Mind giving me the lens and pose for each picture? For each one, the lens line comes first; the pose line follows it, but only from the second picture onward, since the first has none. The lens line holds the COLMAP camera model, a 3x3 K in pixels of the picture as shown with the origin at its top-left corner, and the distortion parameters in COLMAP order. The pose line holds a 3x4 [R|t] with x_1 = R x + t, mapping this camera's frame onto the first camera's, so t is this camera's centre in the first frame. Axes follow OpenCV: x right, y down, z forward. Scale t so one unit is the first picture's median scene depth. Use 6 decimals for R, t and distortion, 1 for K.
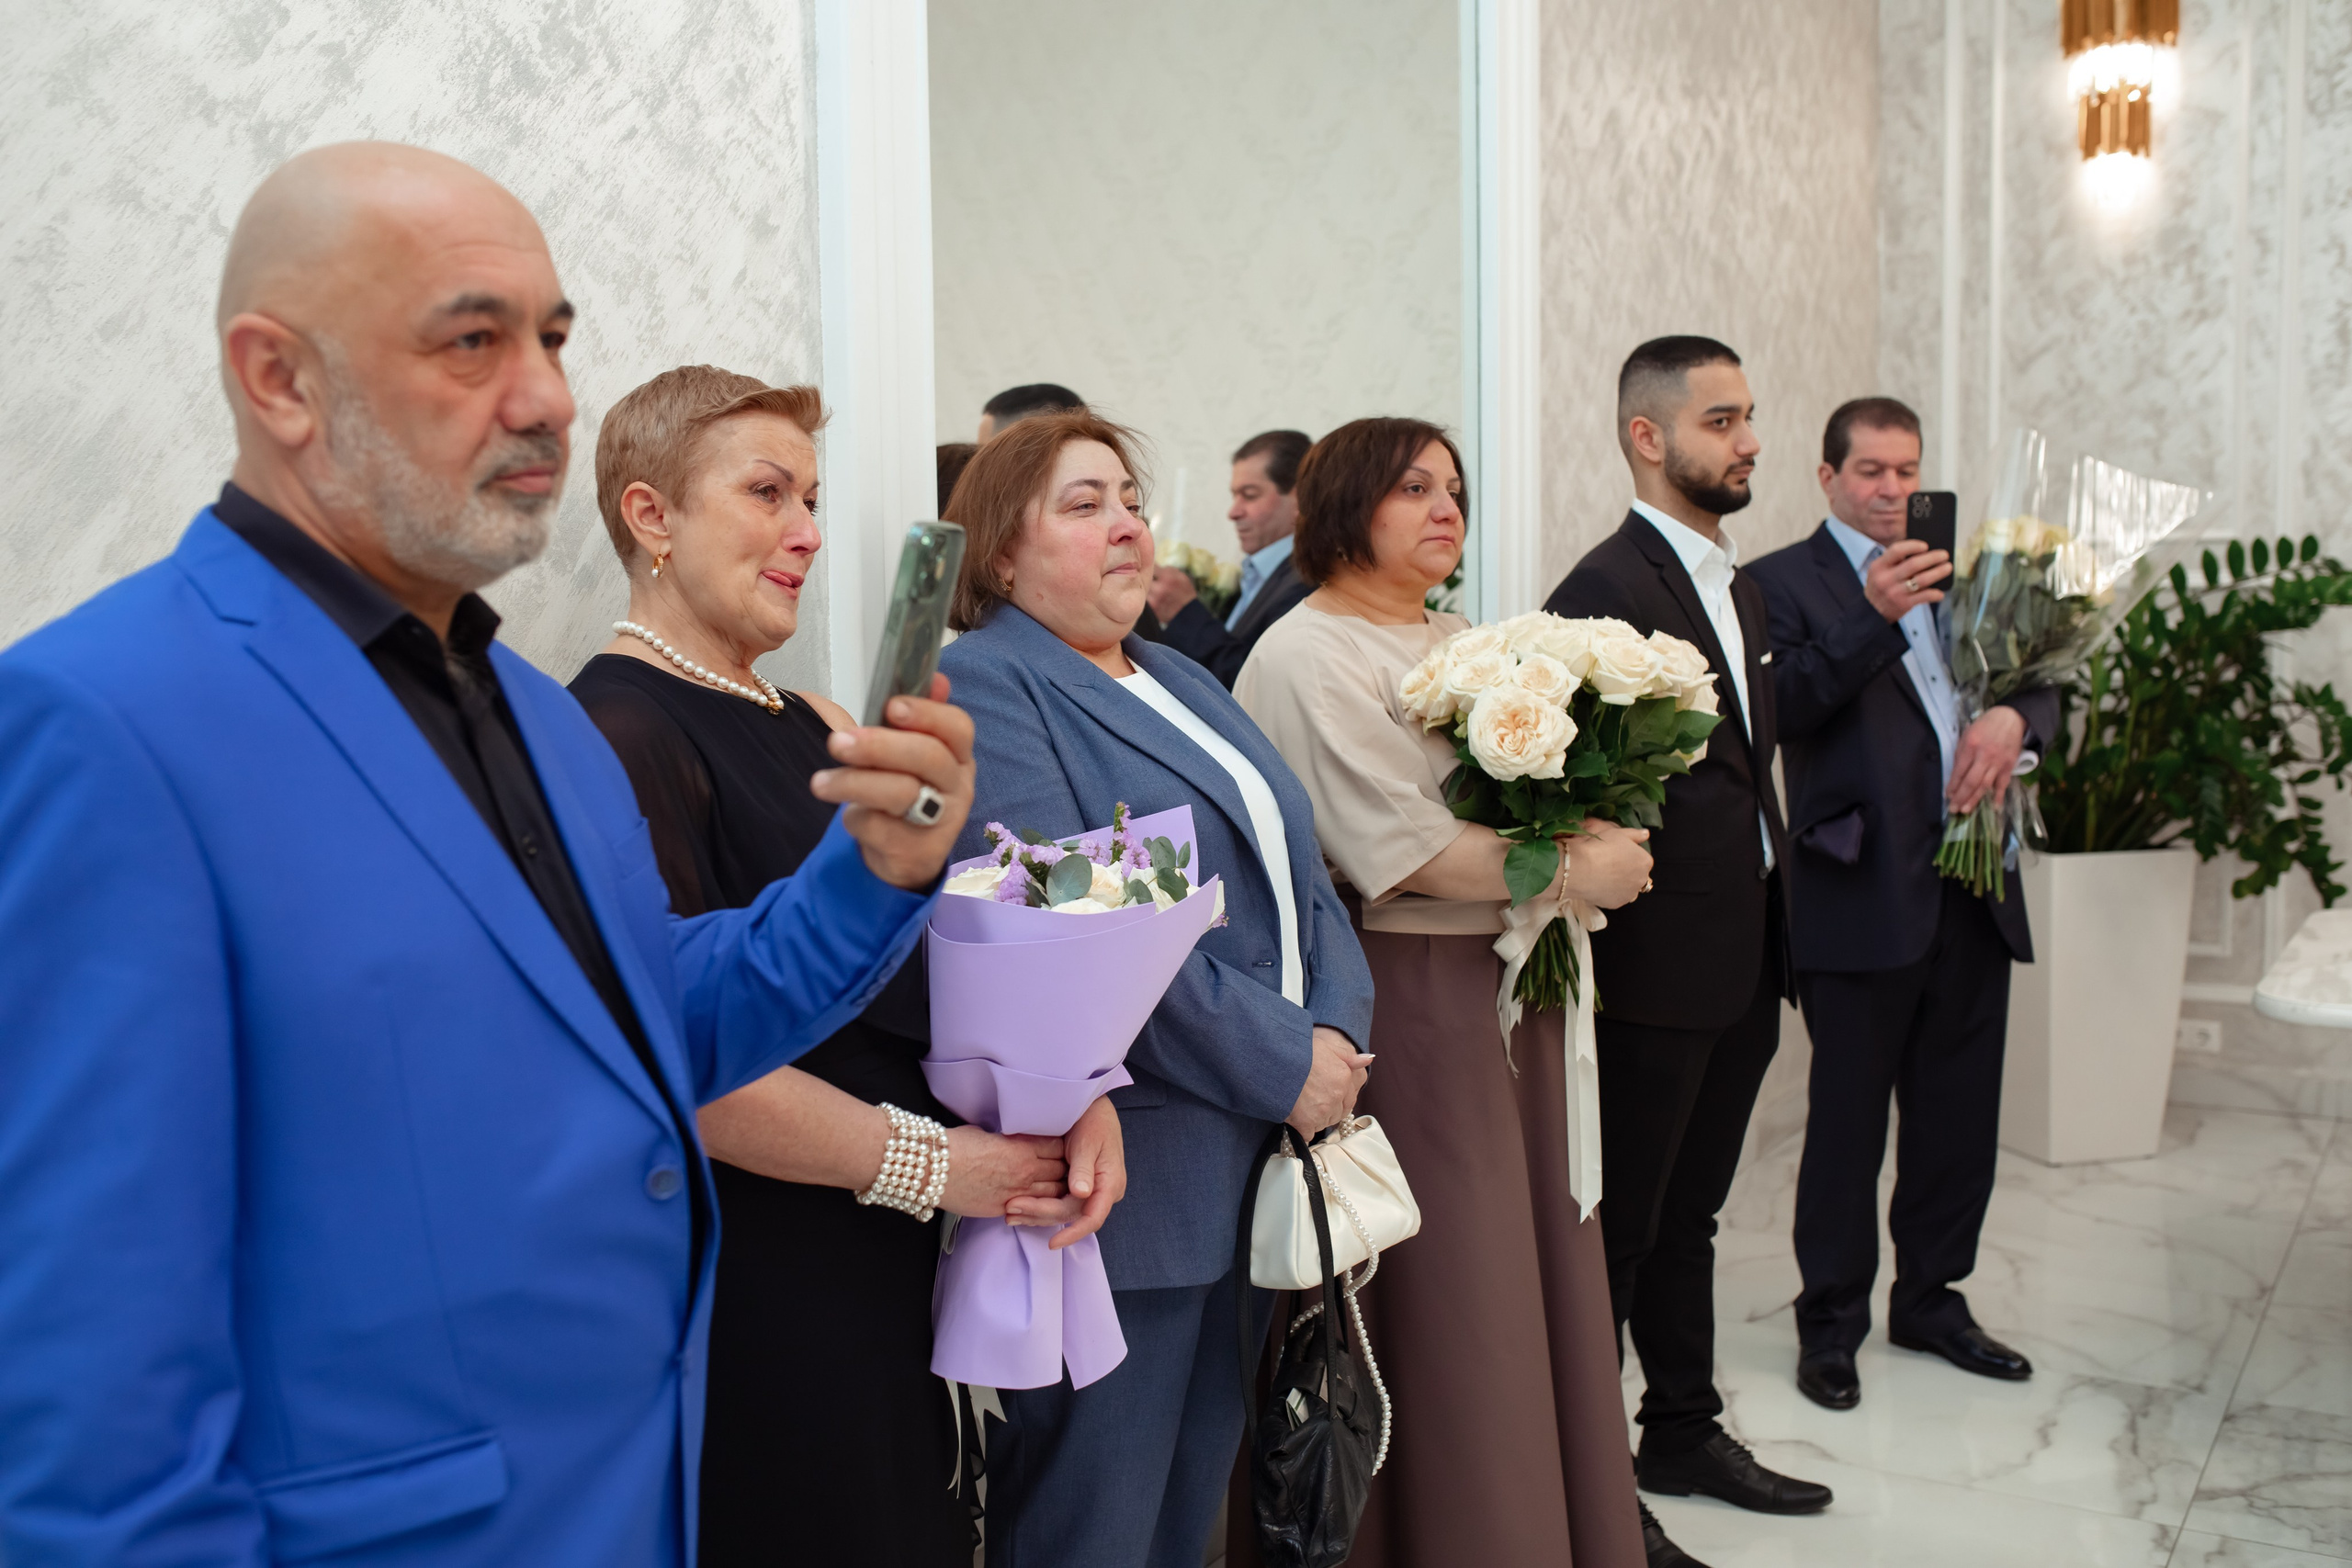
lens RADIAL K [[2243.8, 0, 1176.0], [0, 2243.8, 784.0], [0, 0, 1]] dist [-0.060448, 0.098675]
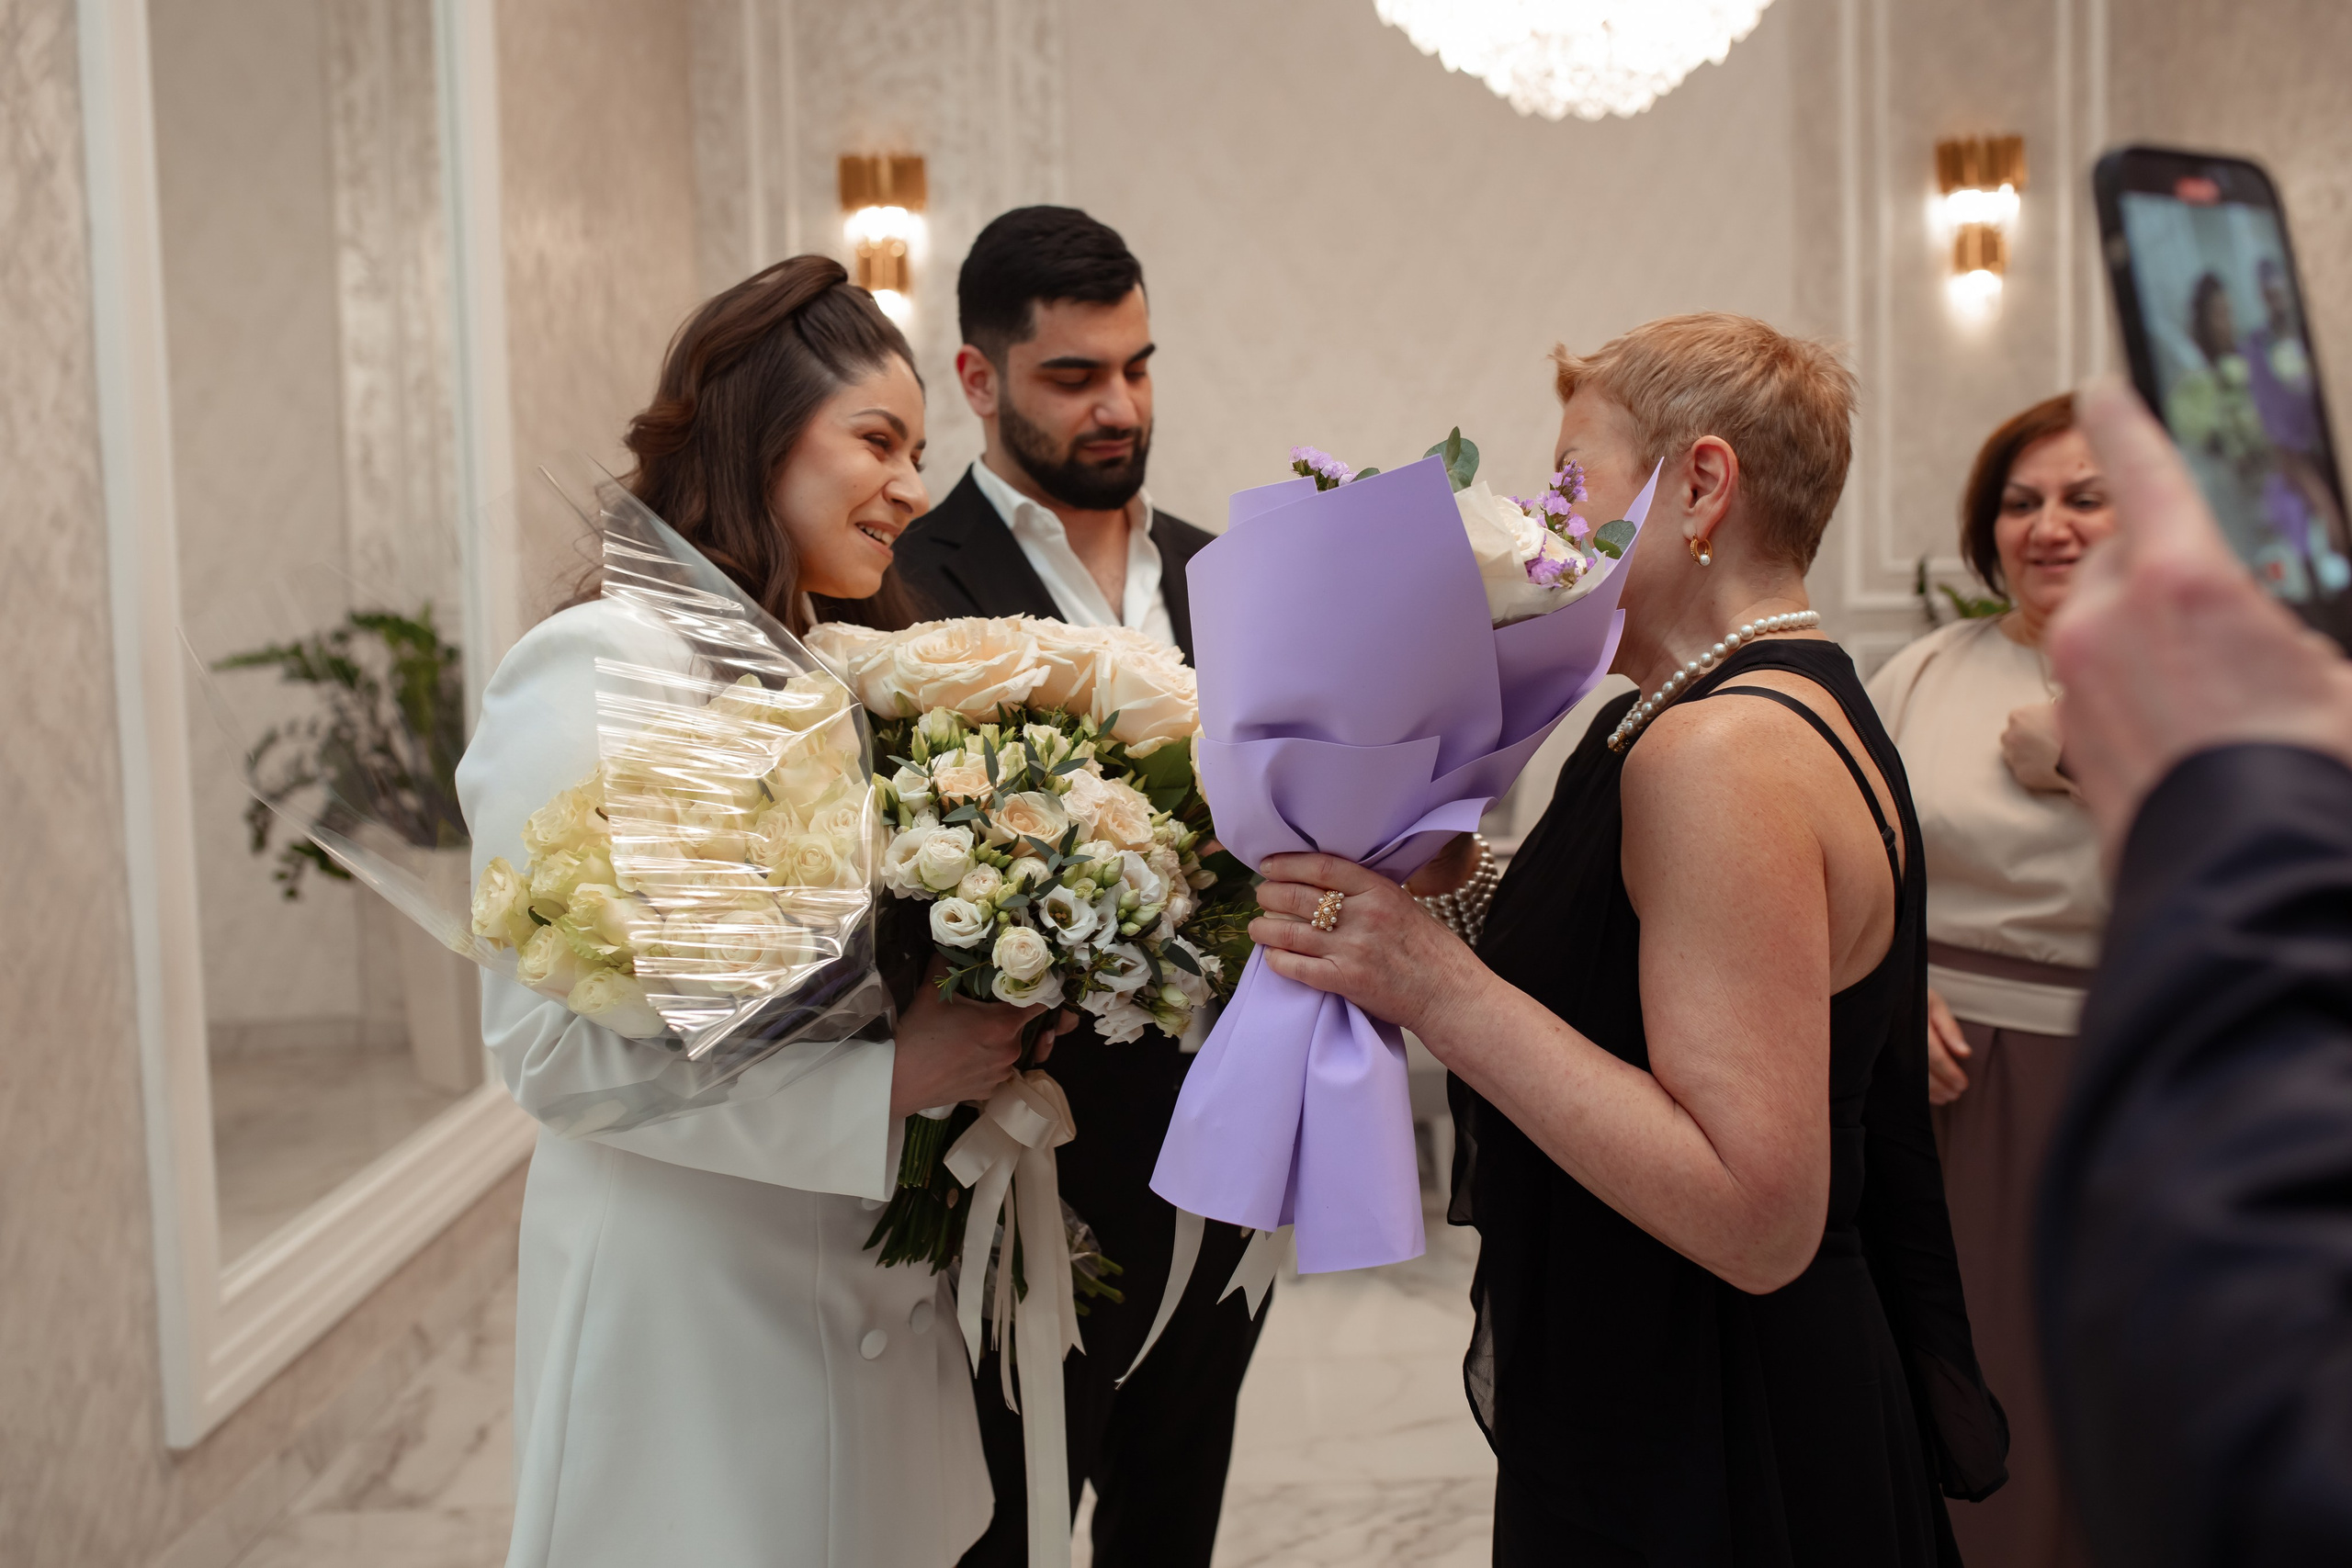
lens RADIAL K [[2243.8, 0, 1176.0], [0, 2243.8, 784.0], [0, 0, 1]] dist [-0.060448, 0.098675]
pose [[0.843232, -0.049985, 0.535220, -0.336385], [0.061965, 0.998069, -0.004413, 0.035355], [-0.533966, 0.036886, 0.844701, -0.399646]]
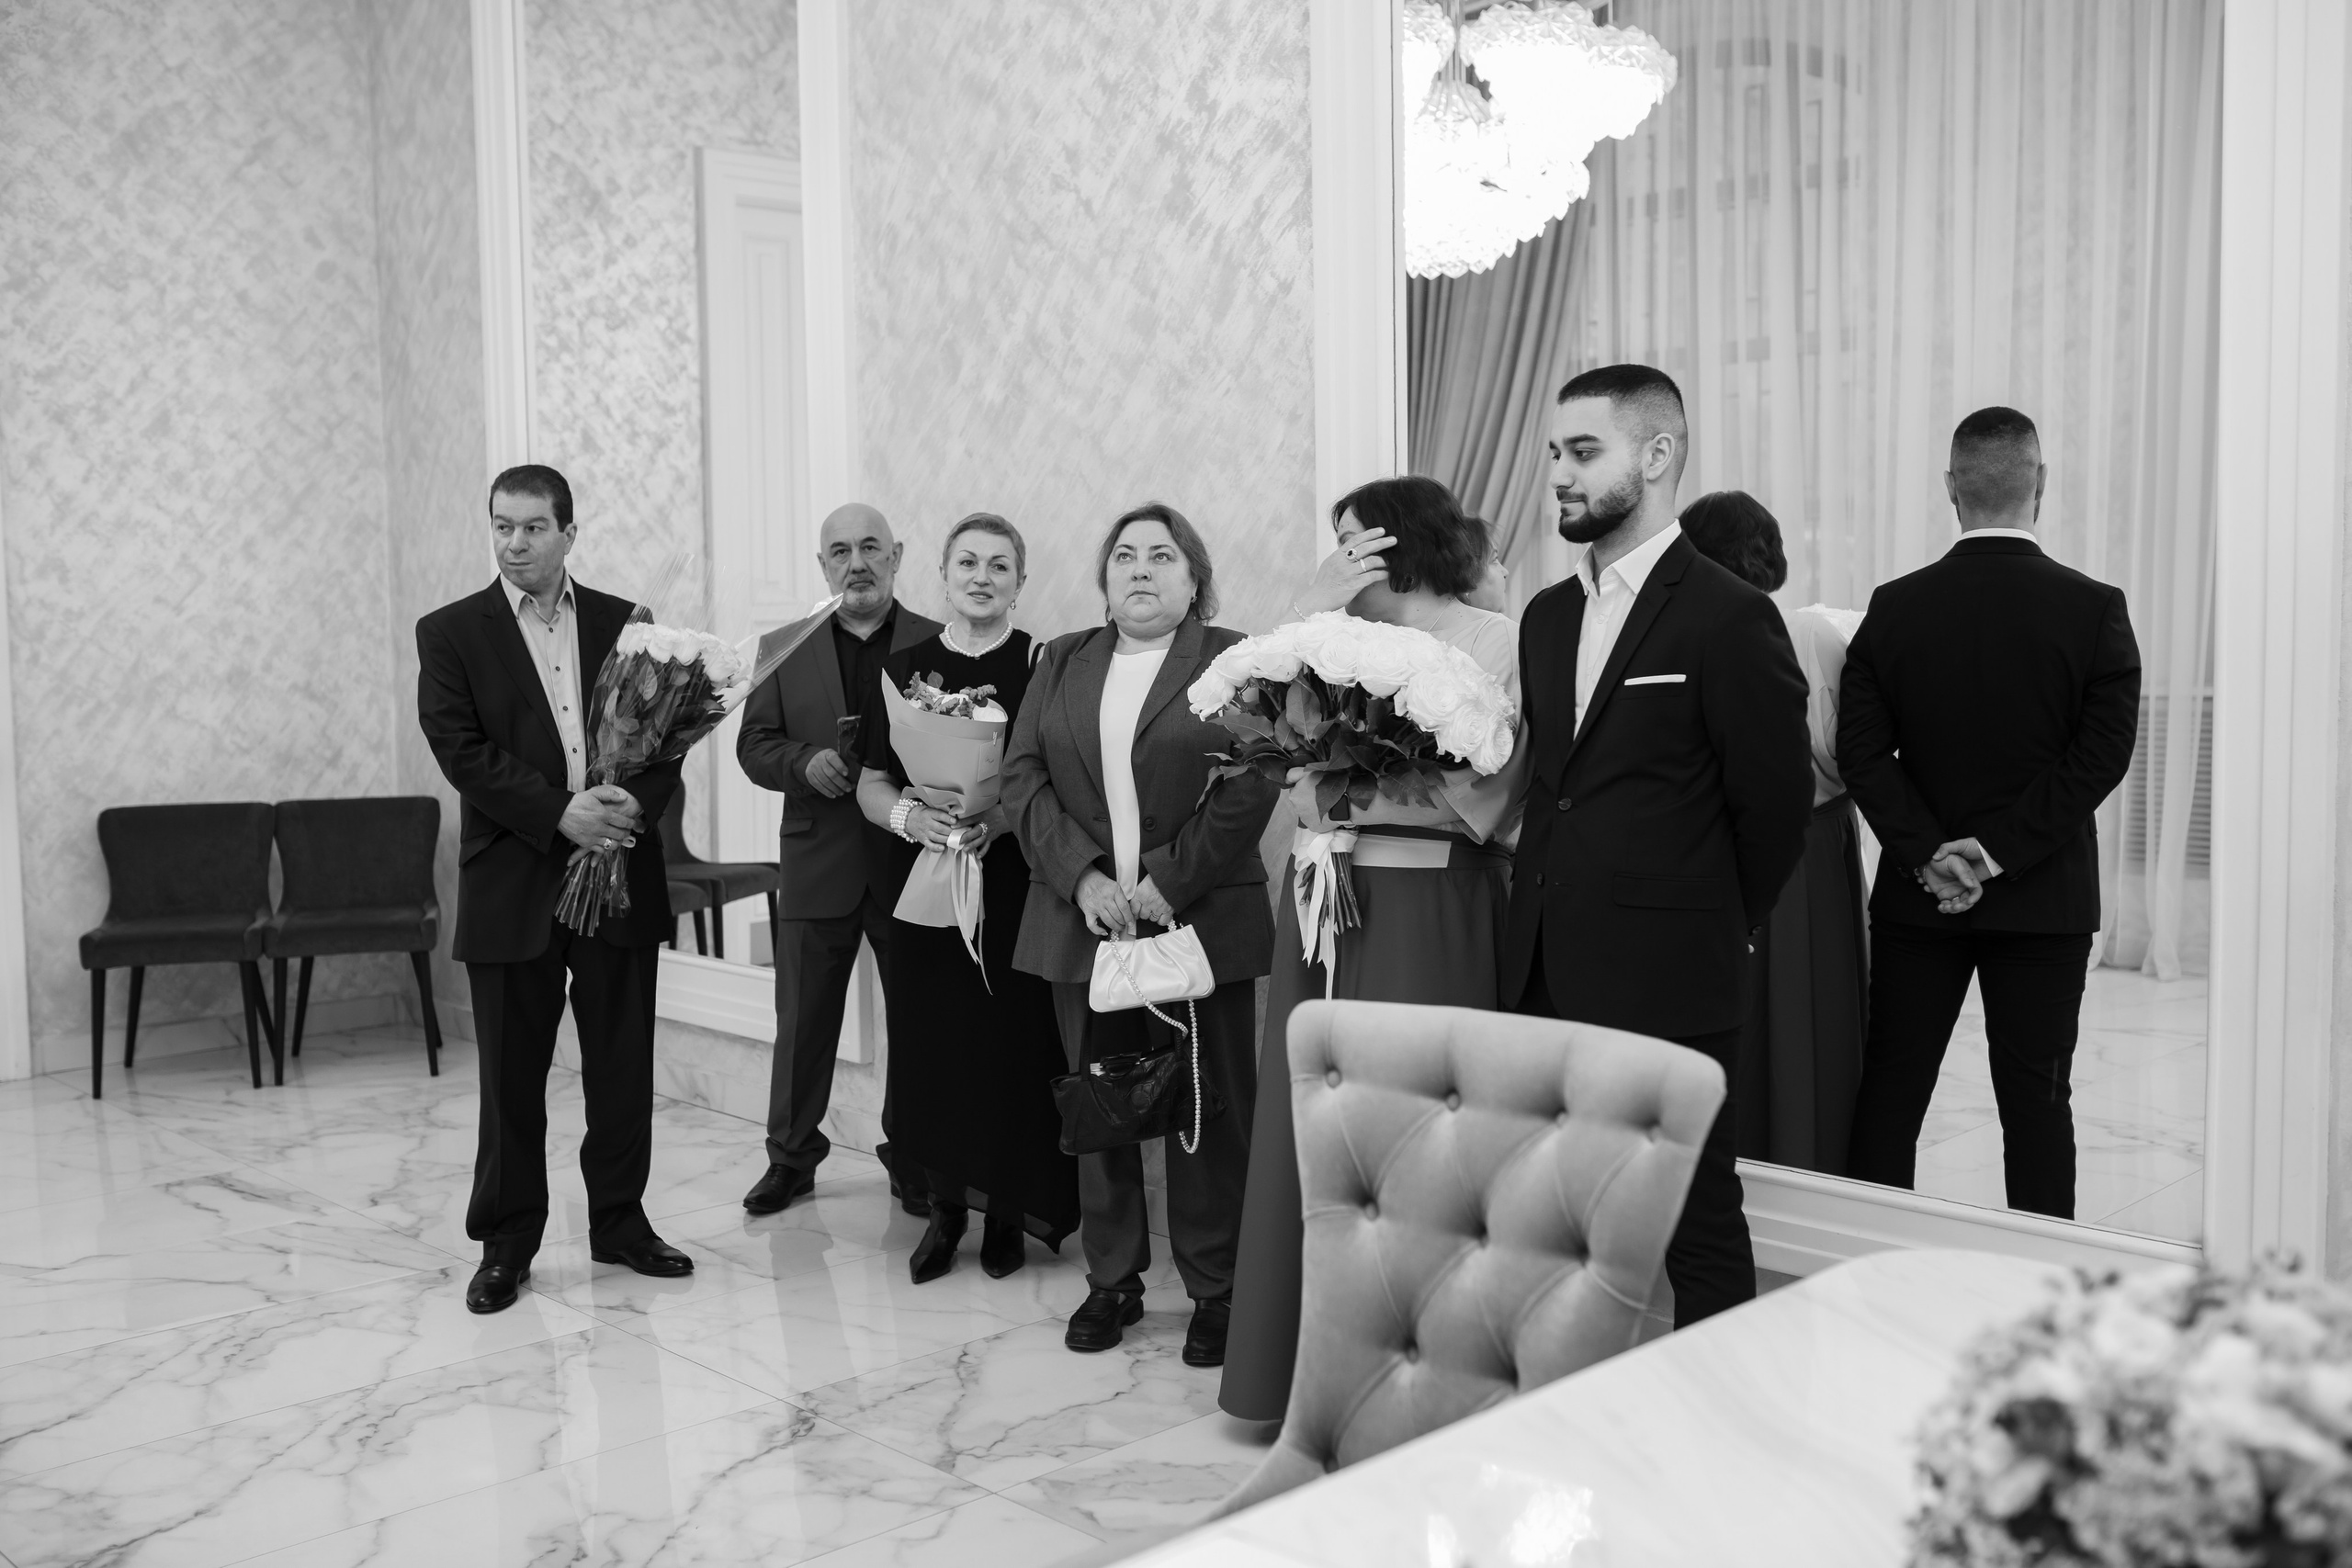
lens RADIAL K [[2252.1, 0, 1176.0], [0, 2252.1, 784.0], [0, 0, 1]] dist [-0.048282, 0.083005]
pose [[-0.252605, 0.091709, -0.963214, 1.716500], [-0.065067, 0.991634, 0.111479, -0.141570], [0.965379, 0.090833, -0.244524, 1.380396]]
